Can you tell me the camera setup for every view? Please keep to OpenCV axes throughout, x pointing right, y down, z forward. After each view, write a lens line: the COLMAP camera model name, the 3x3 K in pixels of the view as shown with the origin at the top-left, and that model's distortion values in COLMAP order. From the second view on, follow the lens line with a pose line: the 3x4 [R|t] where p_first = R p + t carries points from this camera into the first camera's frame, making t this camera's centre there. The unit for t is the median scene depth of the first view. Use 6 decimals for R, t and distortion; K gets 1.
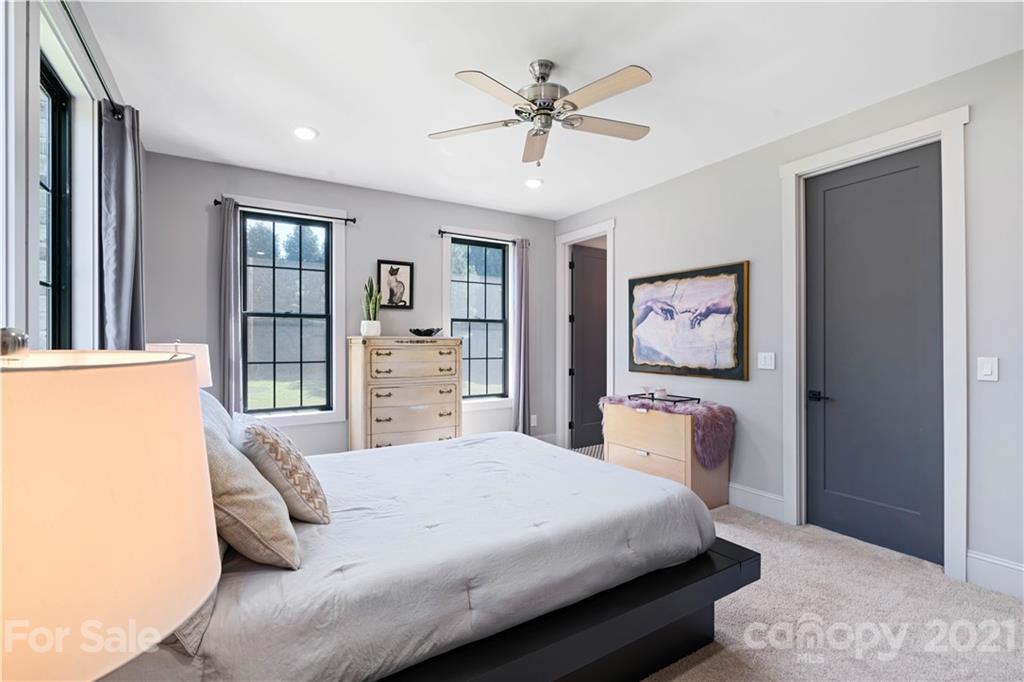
lens RADIAL K [[472.1, 0, 507.3], [0, 472.1, 342.7], [0, 0, 1]] dist [-0.001298, 0.001040]
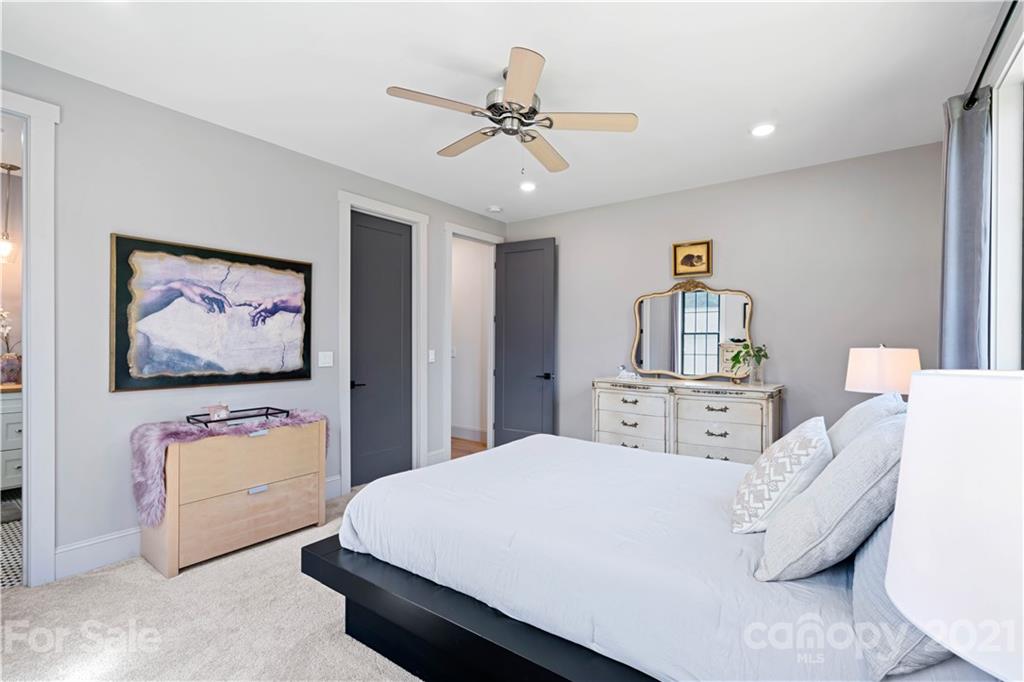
lens RADIAL K [[472.1, 0, 507.3], [0, 472.1, 342.7], [0, 0, 1]] dist [-0.001298, 0.001040]
pose [[-0.367586, 0.002662, 0.929986, -0.552651], [0.003052, 0.999994, -0.001656, 0.002200], [-0.929985, 0.002230, -0.367592, 0.897935]]
